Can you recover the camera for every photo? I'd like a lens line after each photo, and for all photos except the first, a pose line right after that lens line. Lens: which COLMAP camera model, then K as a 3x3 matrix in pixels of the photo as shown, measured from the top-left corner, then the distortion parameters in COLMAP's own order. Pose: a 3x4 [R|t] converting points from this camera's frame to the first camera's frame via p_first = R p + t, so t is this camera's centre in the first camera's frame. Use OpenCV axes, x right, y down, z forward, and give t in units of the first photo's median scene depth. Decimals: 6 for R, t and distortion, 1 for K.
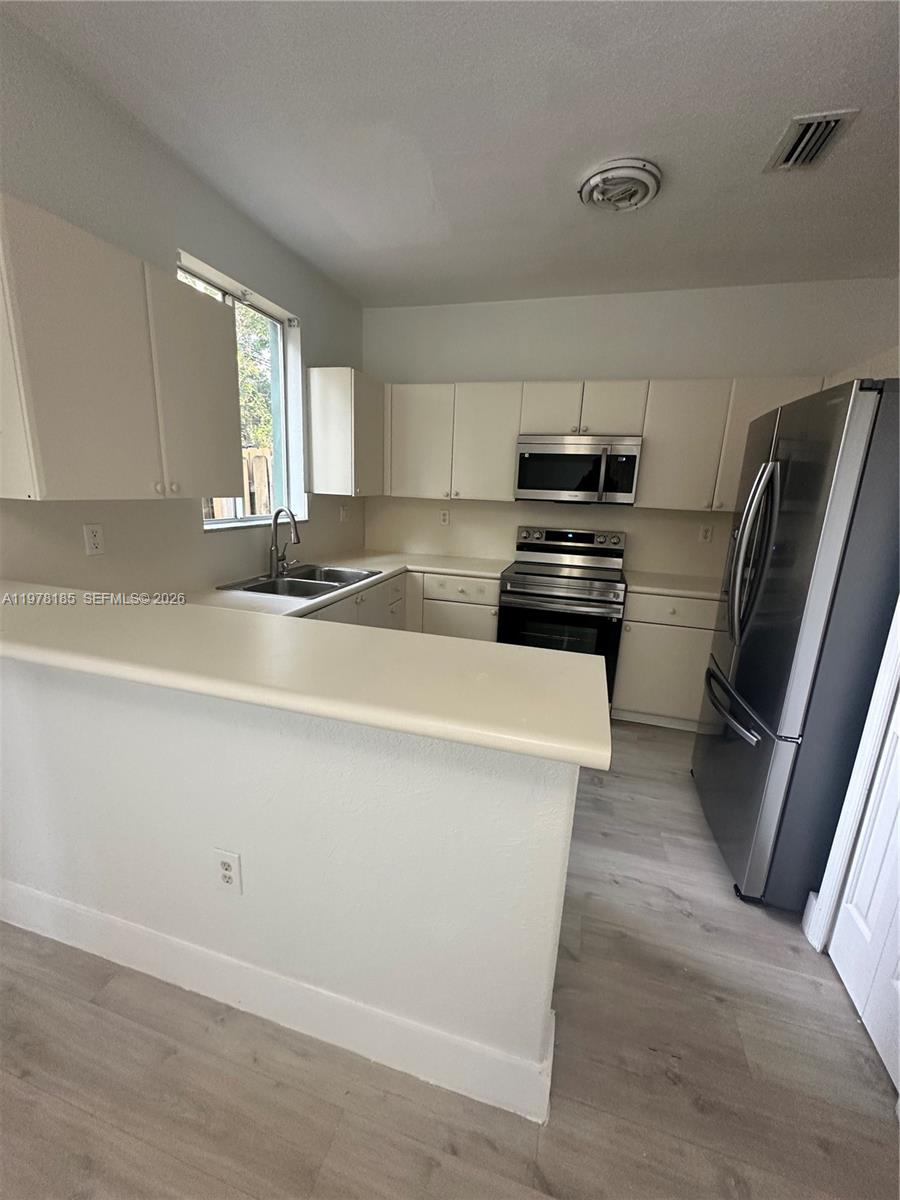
lens RADIAL K [[476.9, 0, 450.0], [0, 476.9, 600.0], [0, 0, 1]] dist [-0.004805, 0.001014]
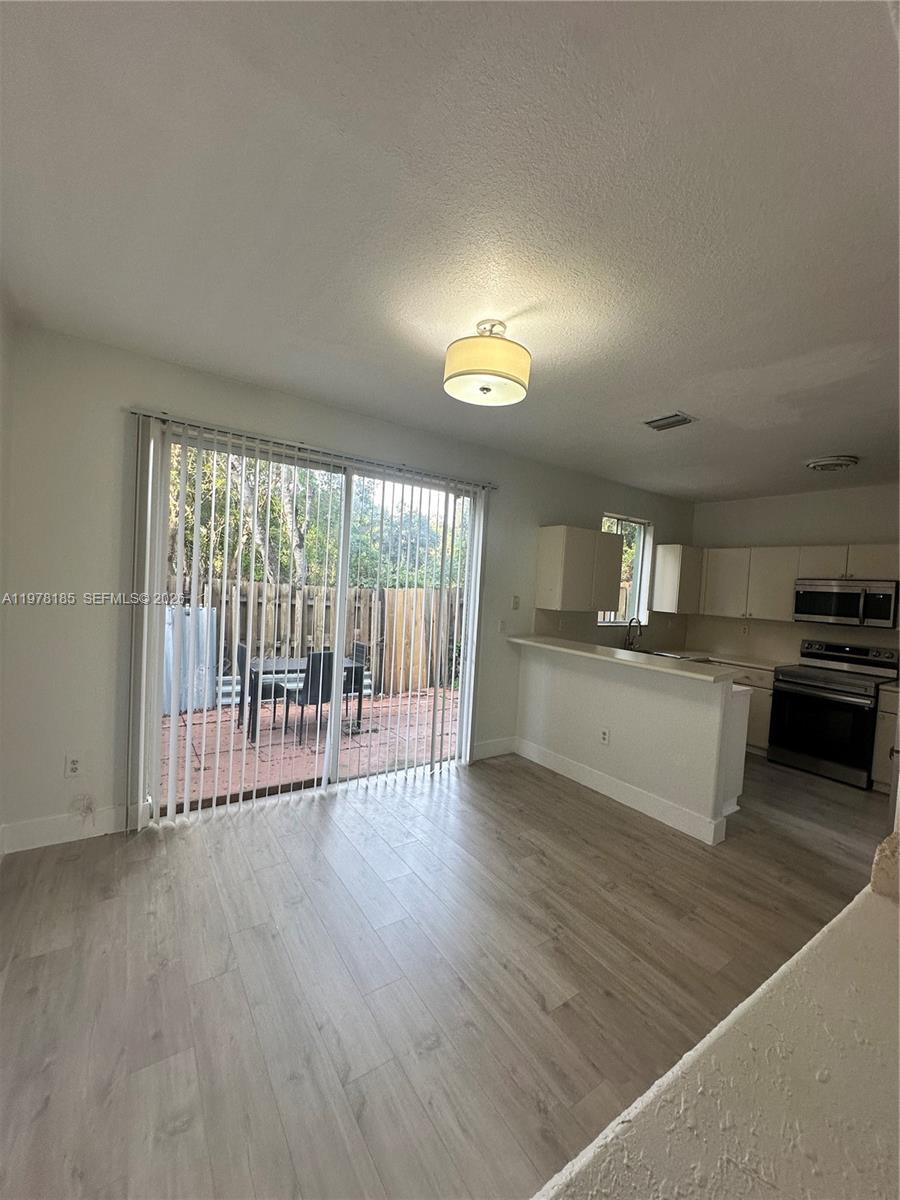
lens RADIAL K [[476.9, 0, 450.0], [0, 476.9, 600.0], [0, 0, 1]] dist [-0.004805, 0.001014]
pose [[0.770586, 0.028026, -0.636720, 0.335390], [-0.174475, 0.970145, -0.168454, 0.215742], [0.612990, 0.240900, 0.752470, -1.036870]]
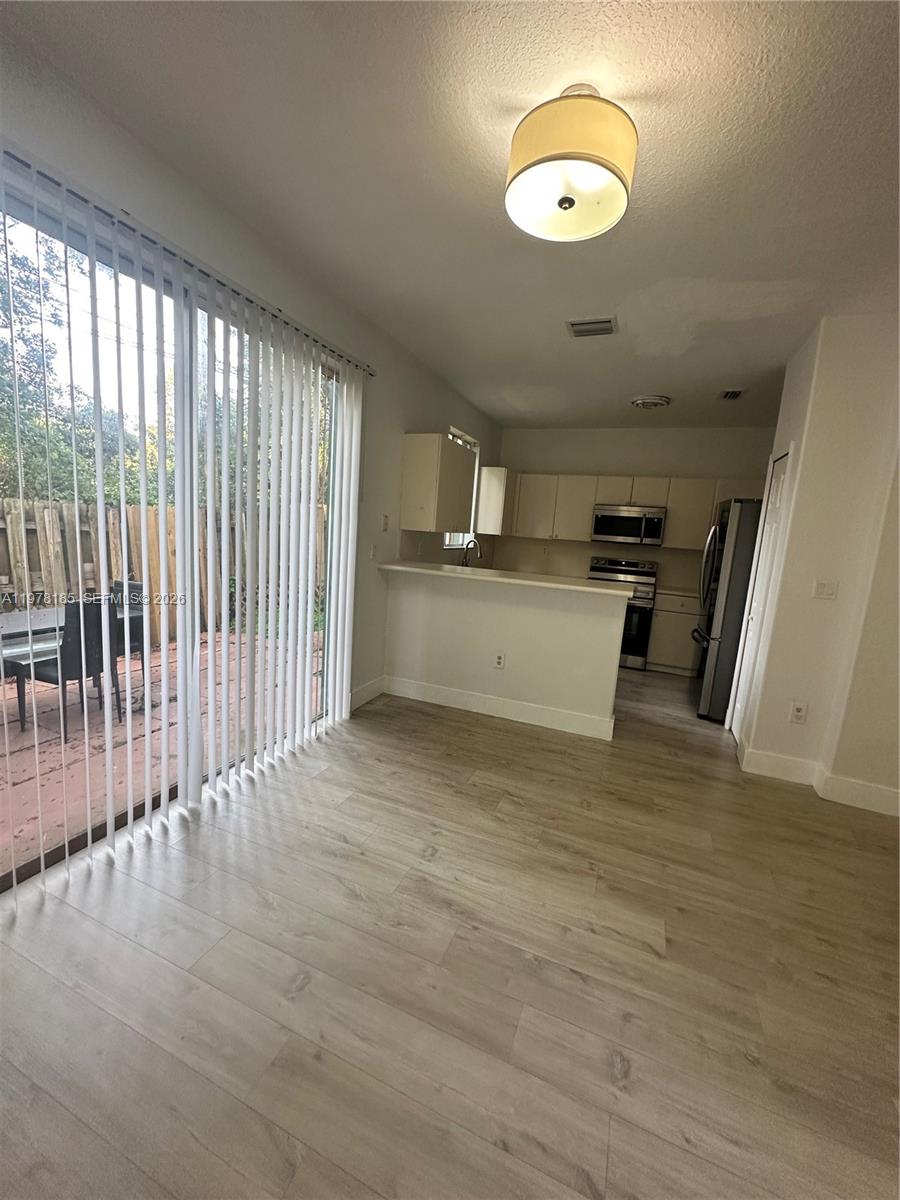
lens RADIAL K [[476.9, 0, 450.0], [0, 476.9, 600.0], [0, 0, 1]] dist [-0.004805, 0.001014]
pose [[0.993864, 0.046190, -0.100504, -0.253491], [-0.055096, 0.994620, -0.087722, 0.246673], [0.095911, 0.092721, 0.991062, -0.997787]]
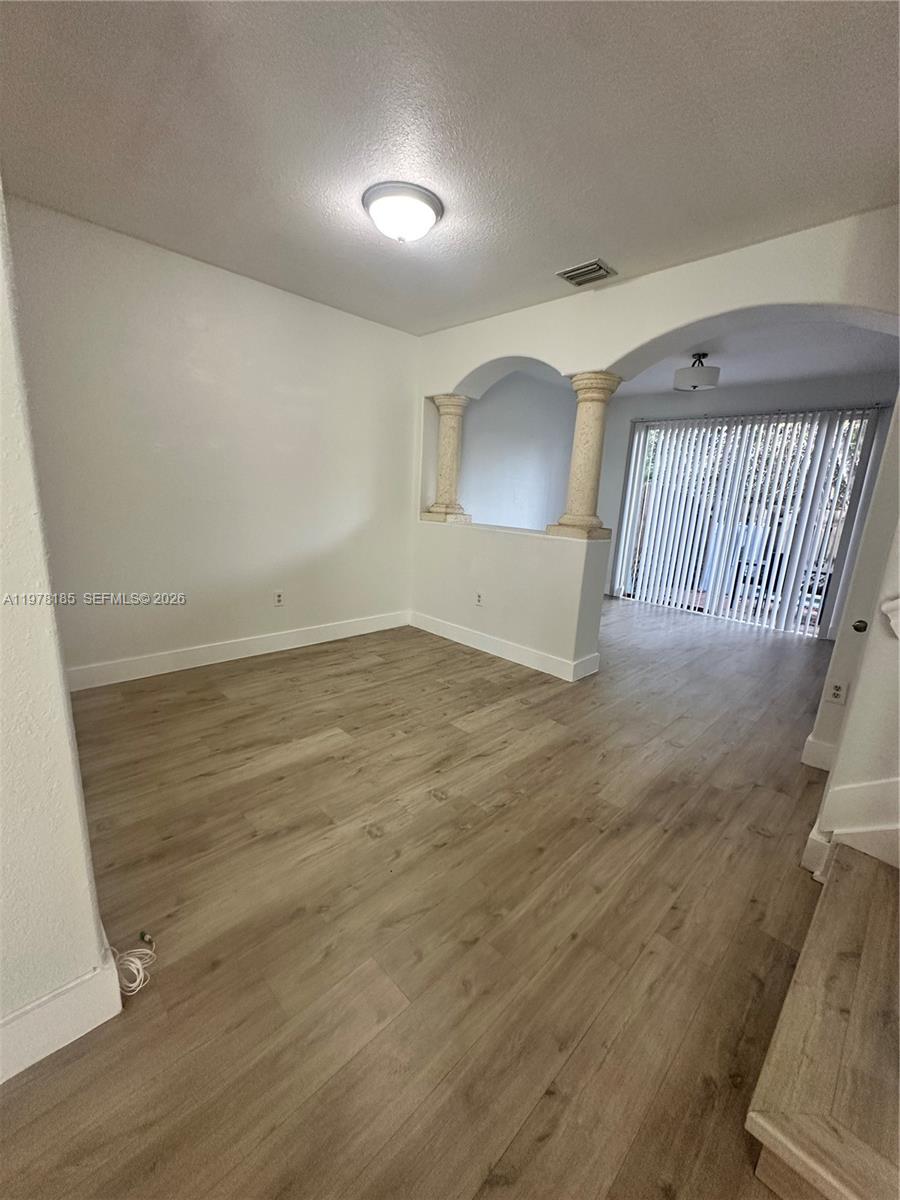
lens RADIAL K [[476.9, 0, 450.0], [0, 476.9, 600.0], [0, 0, 1]] dist [-0.004805, 0.001014]
pose [[-0.483636, 0.130246, -0.865524, 1.959454], [-0.271636, 0.917705, 0.289883, 0.160020], [0.832052, 0.375306, -0.408456, -0.143070]]
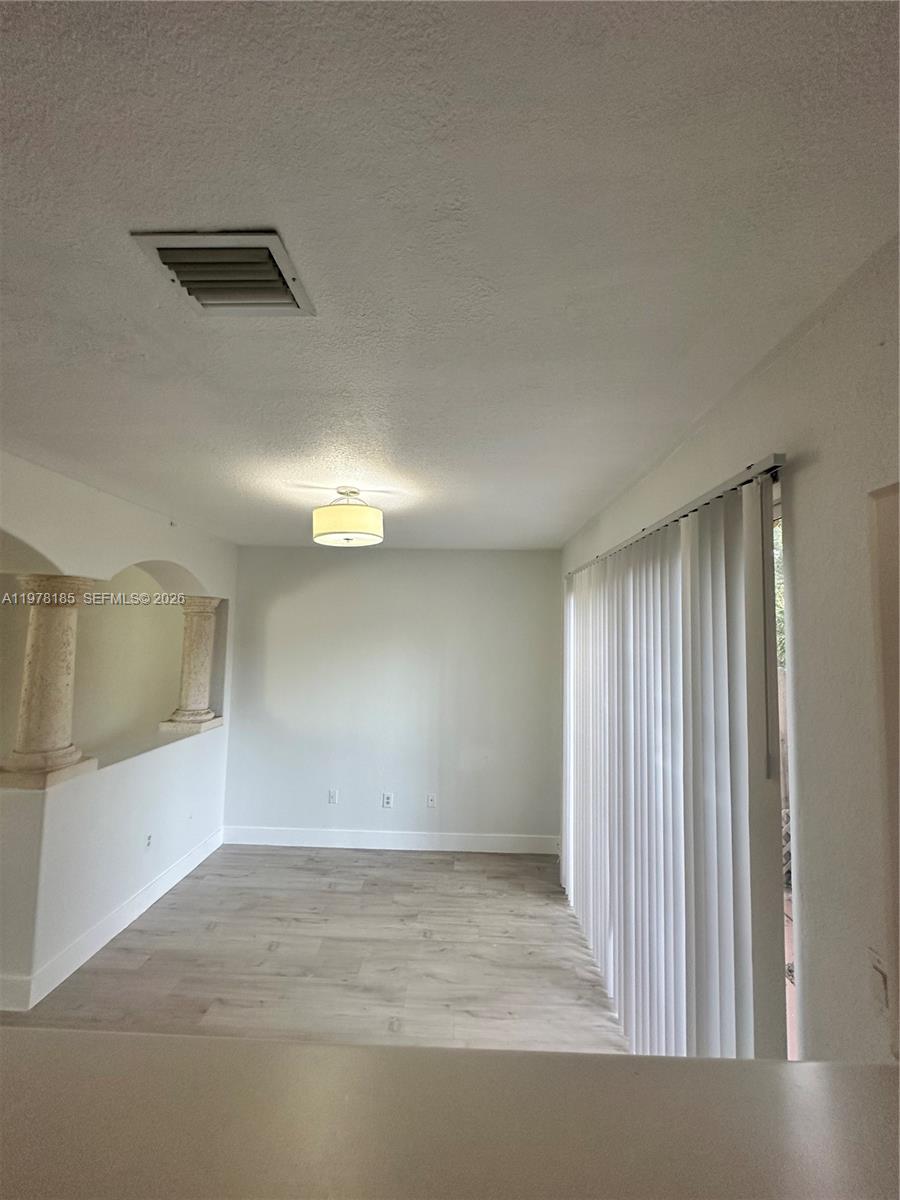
lens RADIAL K [[476.9, 0, 450.0], [0, 476.9, 600.0], [0, 0, 1]] dist [-0.004805, 0.001014]
pose [[-0.964349, -0.080769, -0.252007, -0.151921], [-0.119483, 0.982586, 0.142300, -0.368918], [0.236125, 0.167338, -0.957206, 0.700306]]
